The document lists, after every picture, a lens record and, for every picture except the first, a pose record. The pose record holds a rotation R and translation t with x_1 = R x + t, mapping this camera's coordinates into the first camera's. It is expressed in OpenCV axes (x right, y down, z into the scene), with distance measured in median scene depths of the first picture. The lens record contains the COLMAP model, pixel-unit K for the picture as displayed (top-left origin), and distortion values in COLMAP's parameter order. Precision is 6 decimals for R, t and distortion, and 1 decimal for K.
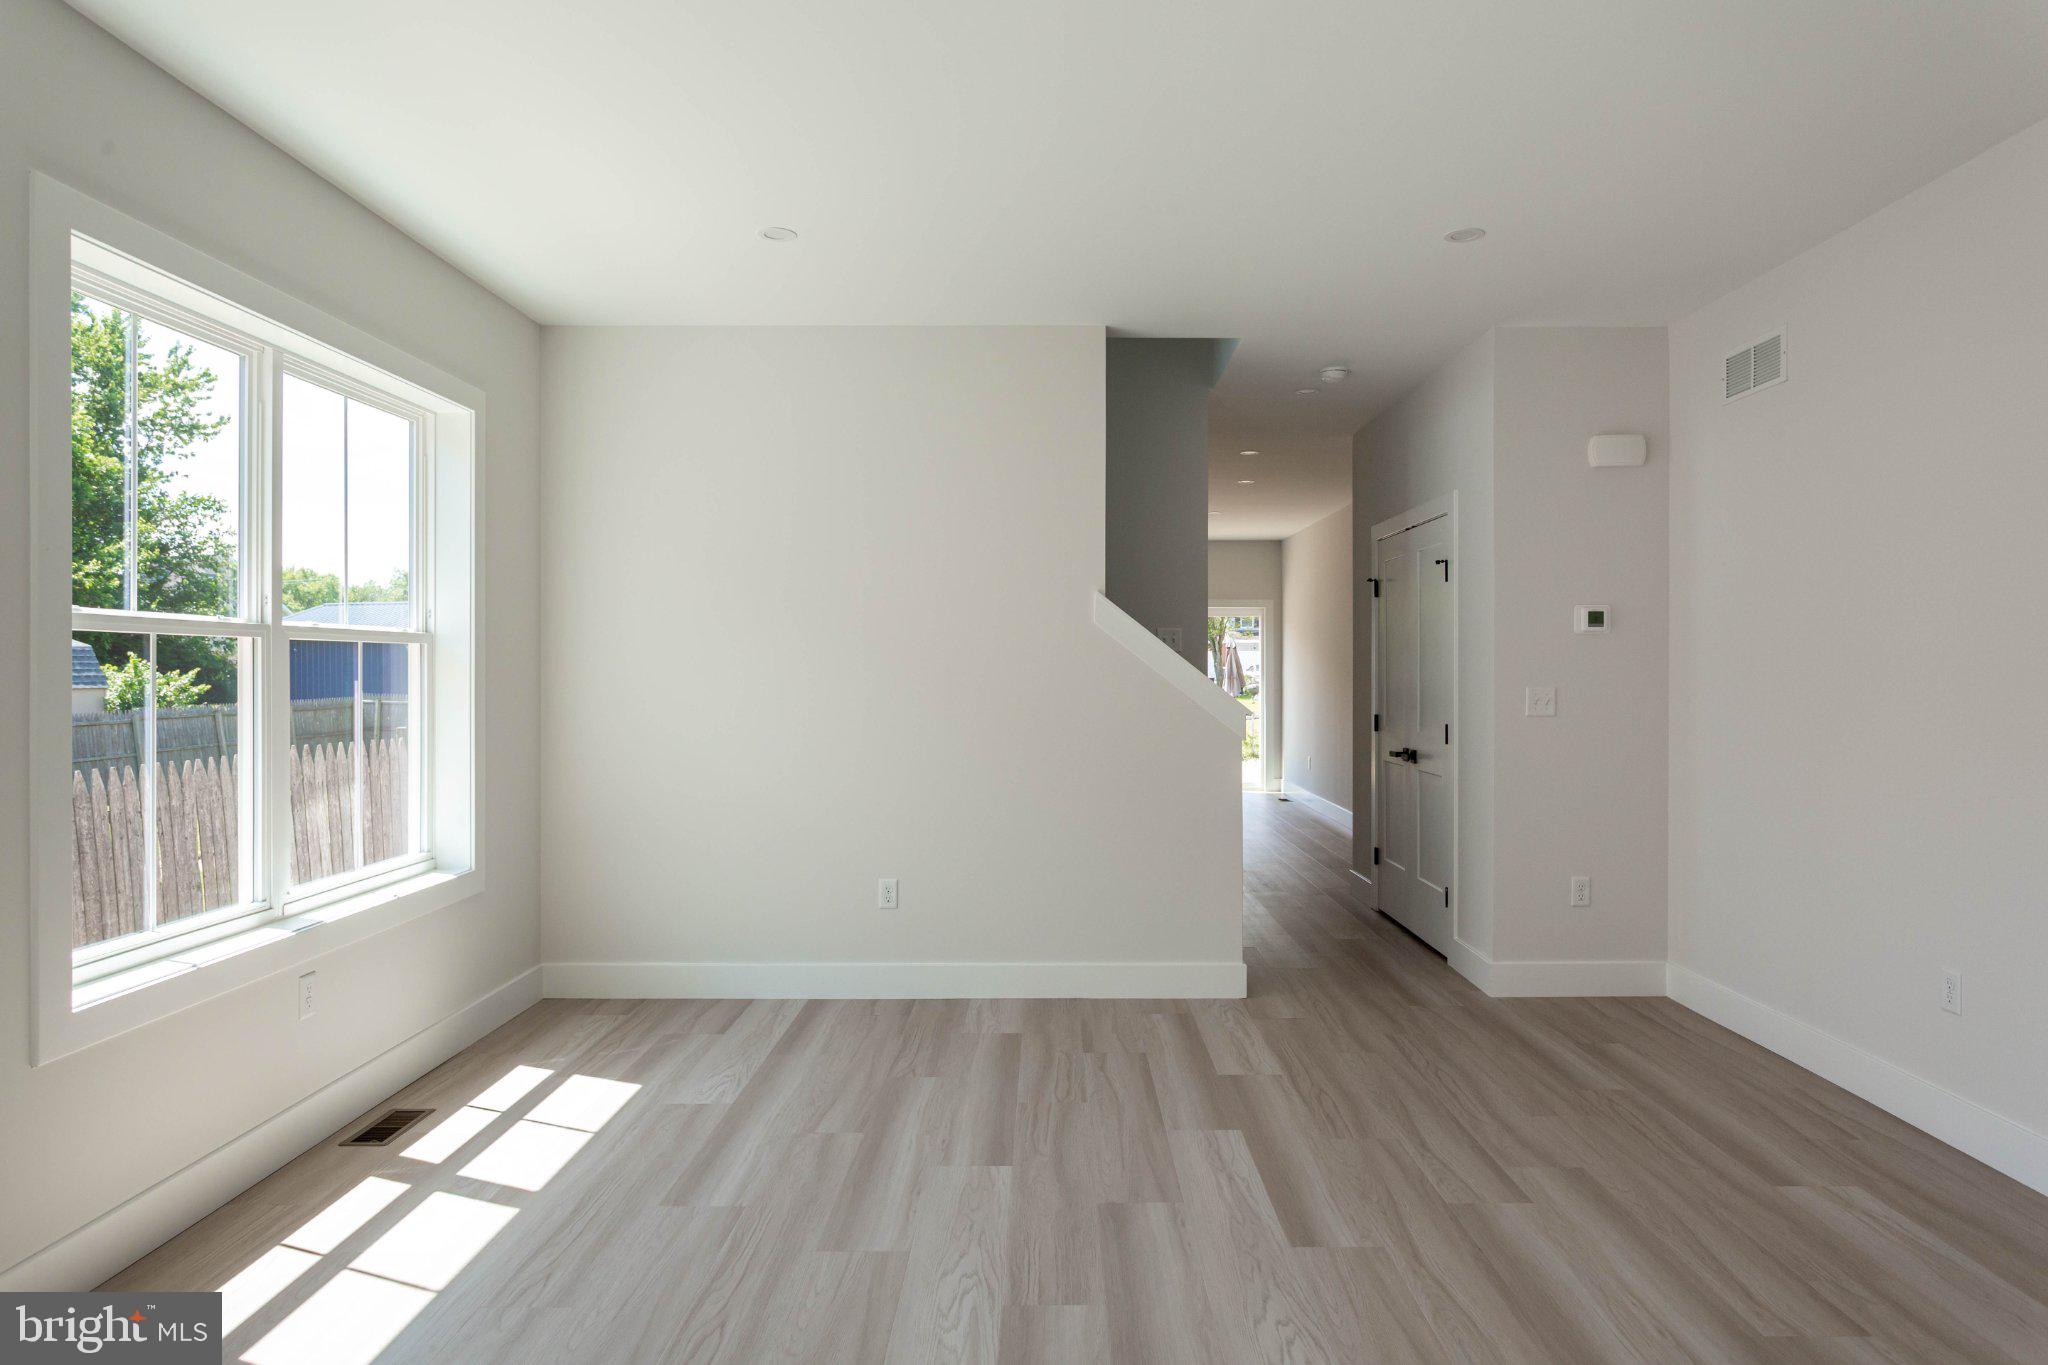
lens RADIAL K [[1263.3, 0, 1066.6], [0, 1263.3, 676.6], [0, 0, 1]] dist [-0.004570, 0.000895]
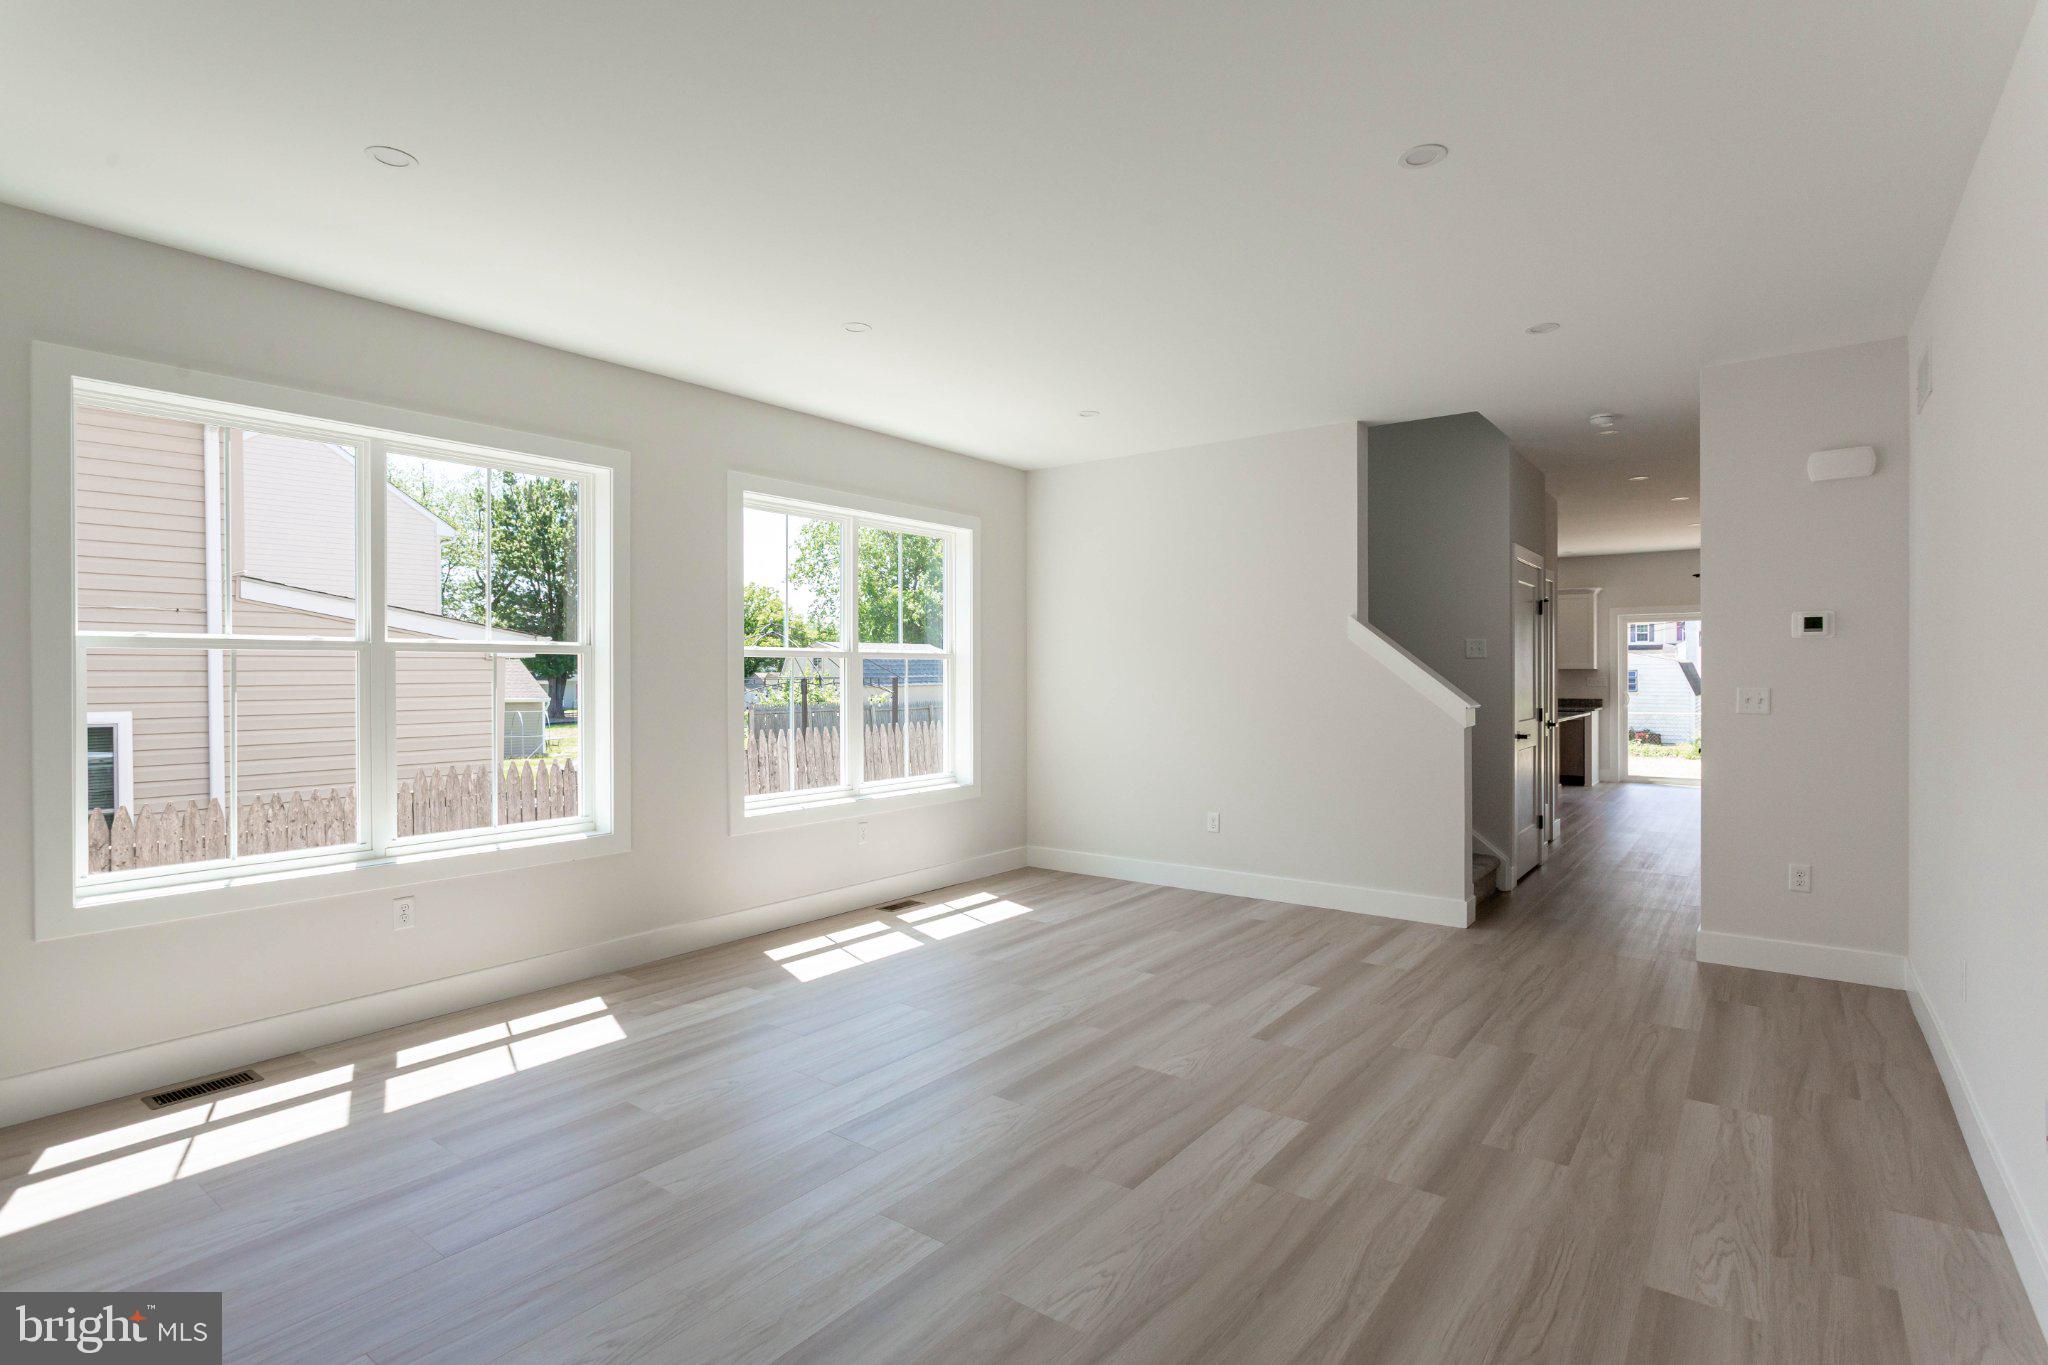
lens RADIAL K [[1023.1, 0, 961.2], [0, 1023.1, 687.0], [0, 0, 1]] dist [-0.013171, 0.001206]
pose [[0.766946, 0.006387, -0.641679, 0.576333], [-0.001010, 0.999961, 0.008745, 0.001301], [0.641710, -0.006059, 0.766923, -0.170175]]
